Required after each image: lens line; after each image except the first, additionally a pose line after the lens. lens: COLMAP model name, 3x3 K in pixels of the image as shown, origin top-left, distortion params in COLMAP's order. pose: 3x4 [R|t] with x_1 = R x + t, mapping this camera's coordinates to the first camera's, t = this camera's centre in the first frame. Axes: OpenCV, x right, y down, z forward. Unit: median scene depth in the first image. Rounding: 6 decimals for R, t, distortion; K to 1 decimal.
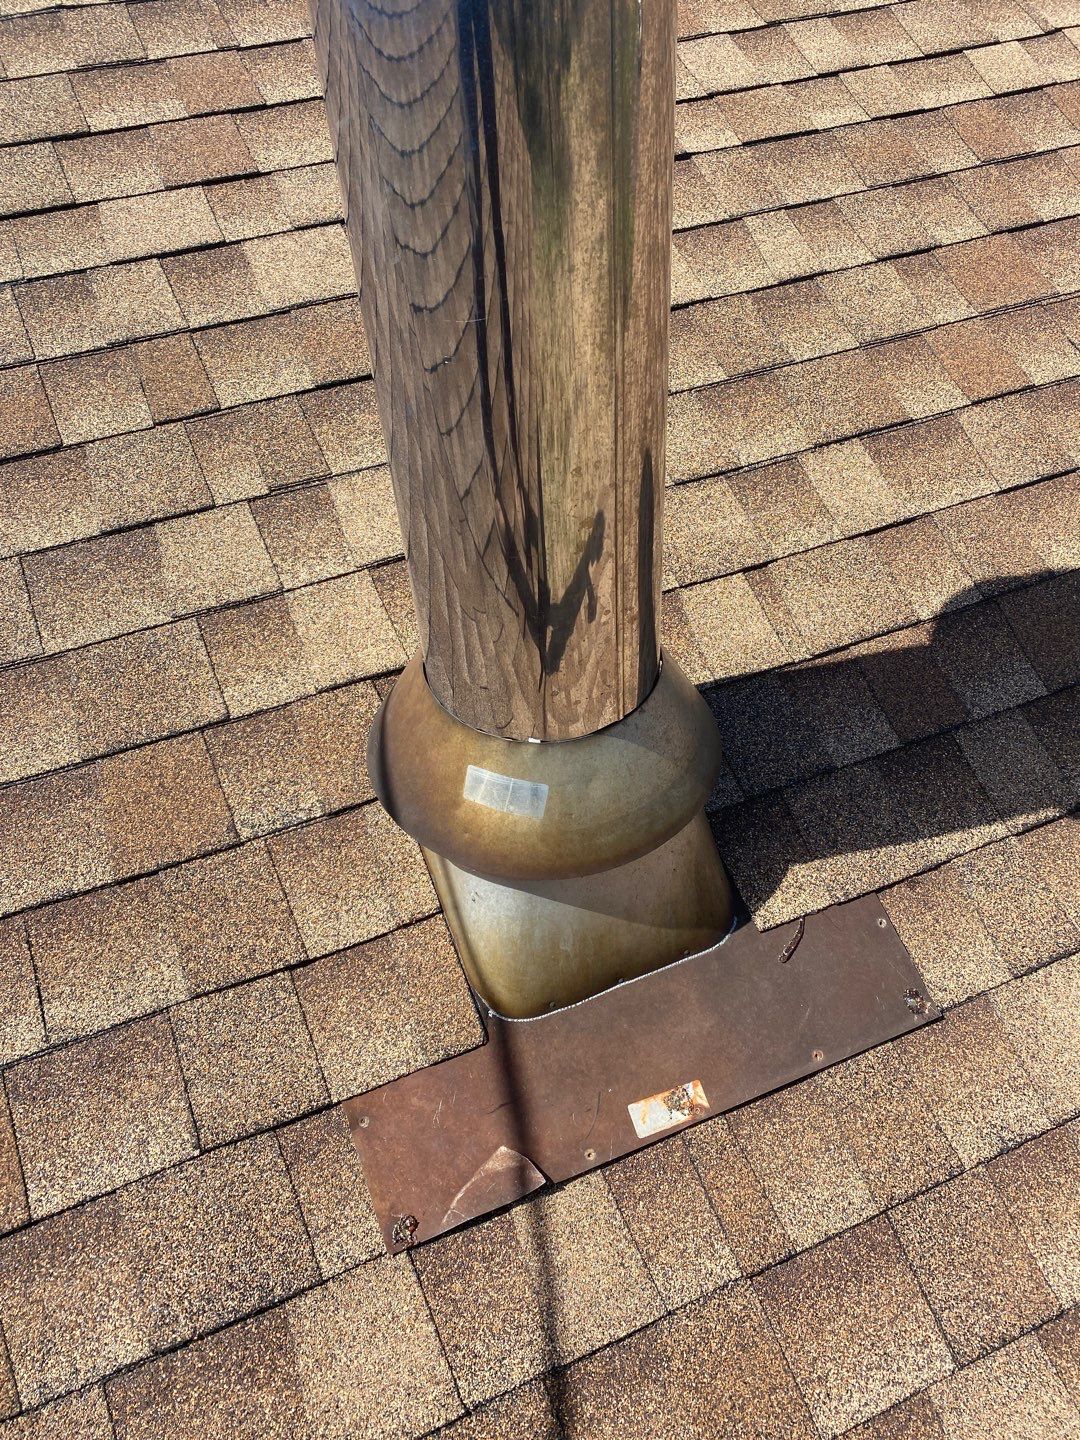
lens RADIAL K [[1129.8, 0, 554.8], [0, 1129.8, 762.0], [0, 0, 1]] dist [-0.004977, 0.006625]
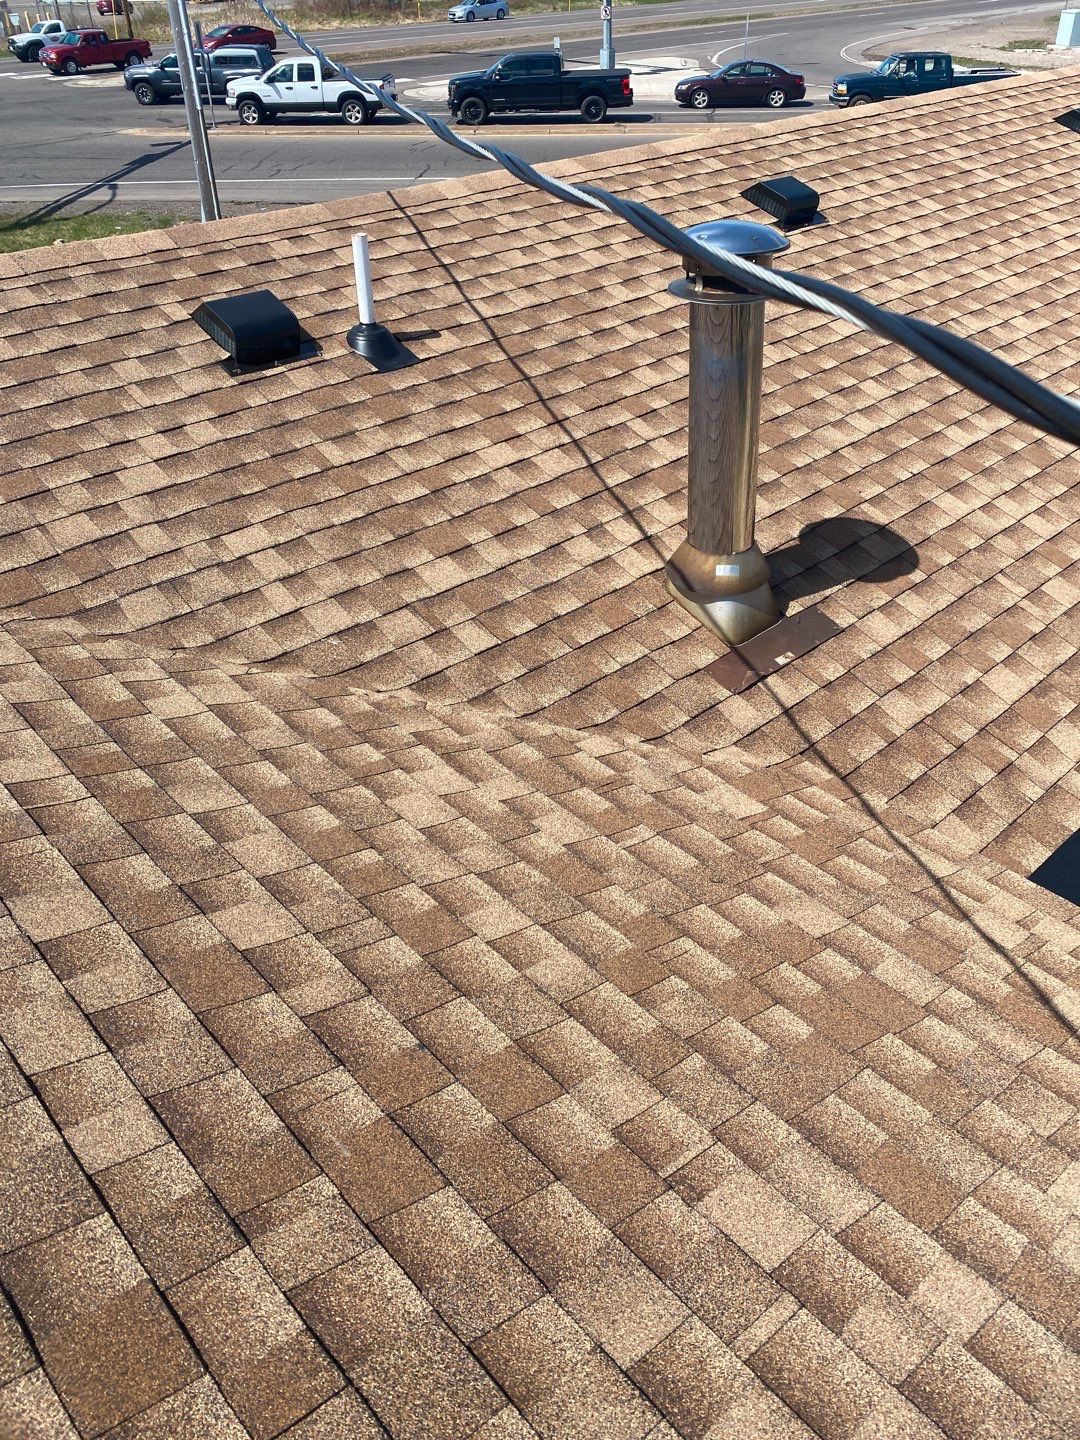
lens RADIAL K [[1084.5, 0, 540.0], [0, 1084.5, 720.0], [0, 0, 1]] dist [0.056106, -0.044477]
pose [[0.949478, -0.192258, 0.248049, -1.351838], [0.238833, 0.955401, -0.173690, 0.808683], [-0.203593, 0.224158, 0.953049, -1.825528]]
